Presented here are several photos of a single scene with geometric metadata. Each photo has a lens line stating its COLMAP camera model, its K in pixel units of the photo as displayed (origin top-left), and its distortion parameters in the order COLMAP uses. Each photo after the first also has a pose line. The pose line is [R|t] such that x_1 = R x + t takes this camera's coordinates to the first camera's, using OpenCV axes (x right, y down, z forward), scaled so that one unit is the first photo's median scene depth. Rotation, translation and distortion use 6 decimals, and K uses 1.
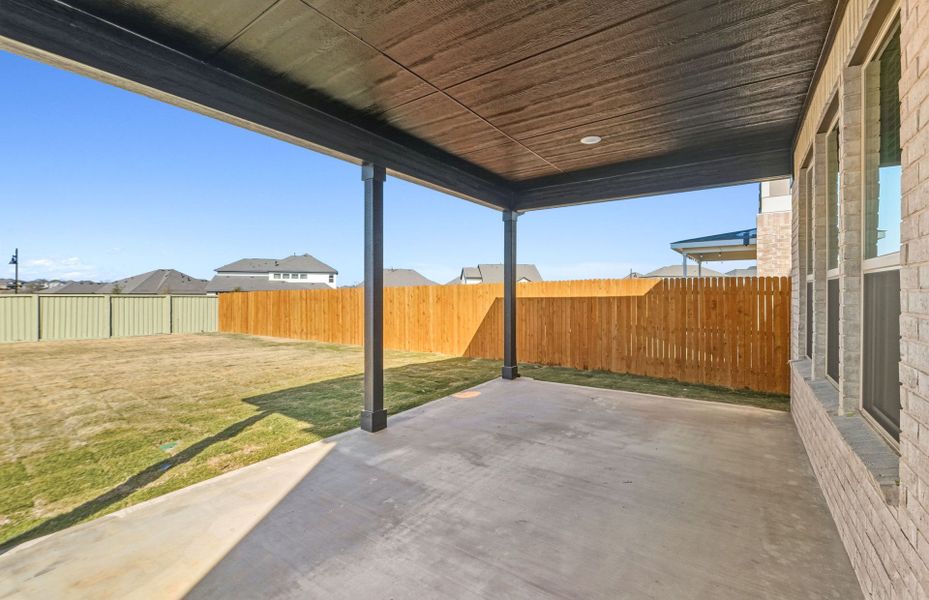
lens RADIAL K [[397.3, 0, 468.1], [0, 397.3, 296.6], [0, 0, 1]] dist [0.000538, 0.000189]
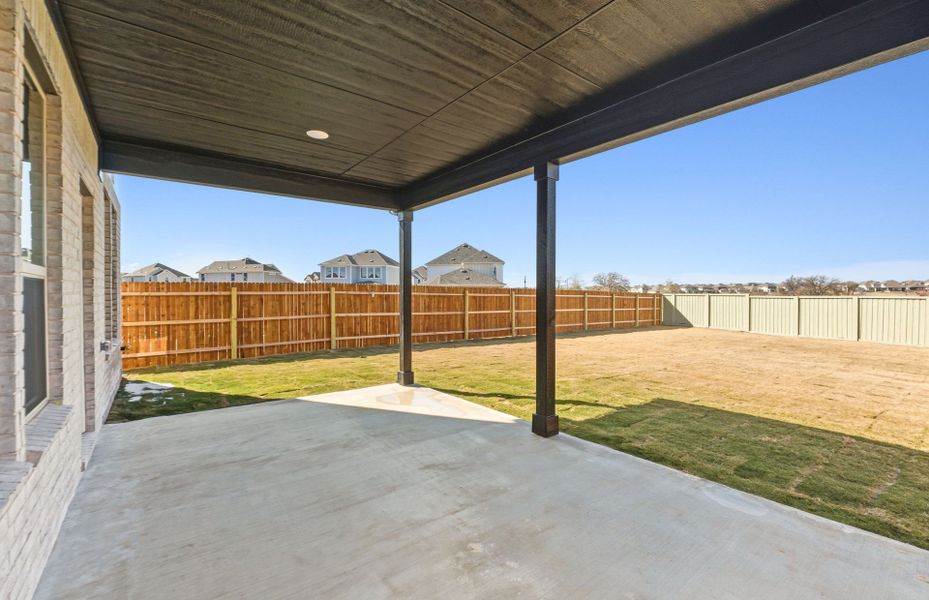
lens RADIAL K [[406.6, 0, 464.5], [0, 406.6, 300.0], [0, 0, 1]] dist [-0.002640, -0.000573]
pose [[-0.305433, 0.011551, -0.952143, 0.916669], [-0.007801, 0.999863, 0.014632, -0.012790], [0.952182, 0.011897, -0.305301, 1.319645]]
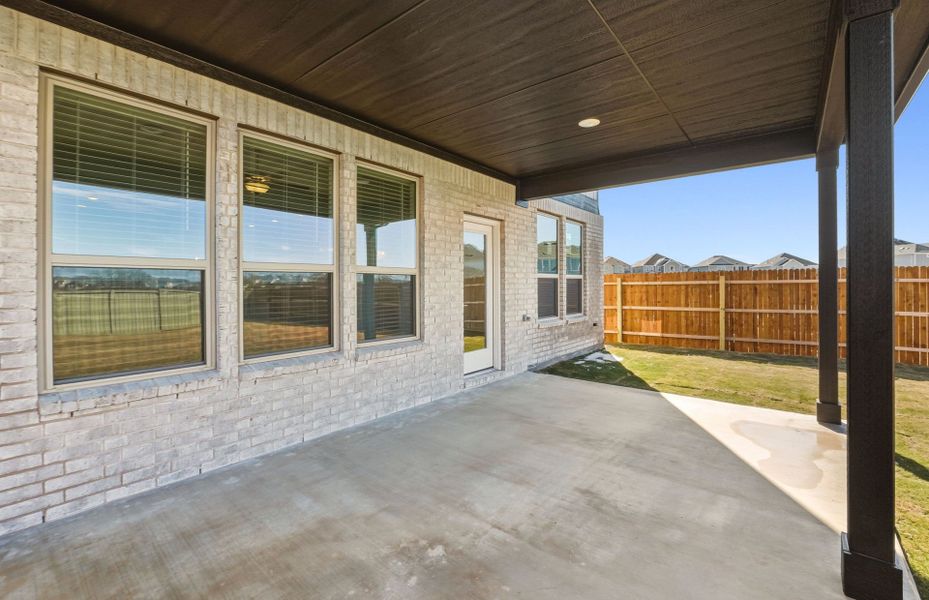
lens RADIAL K [[399.8, 0, 467.1], [0, 399.8, 285.5], [0, 0, 1]] dist [-0.002138, -0.000214]
pose [[-0.997203, 0.000988, 0.074729, 0.200350], [0.001672, 0.999957, 0.009085, -0.010356], [-0.074716, 0.009184, -0.997163, 1.736352]]
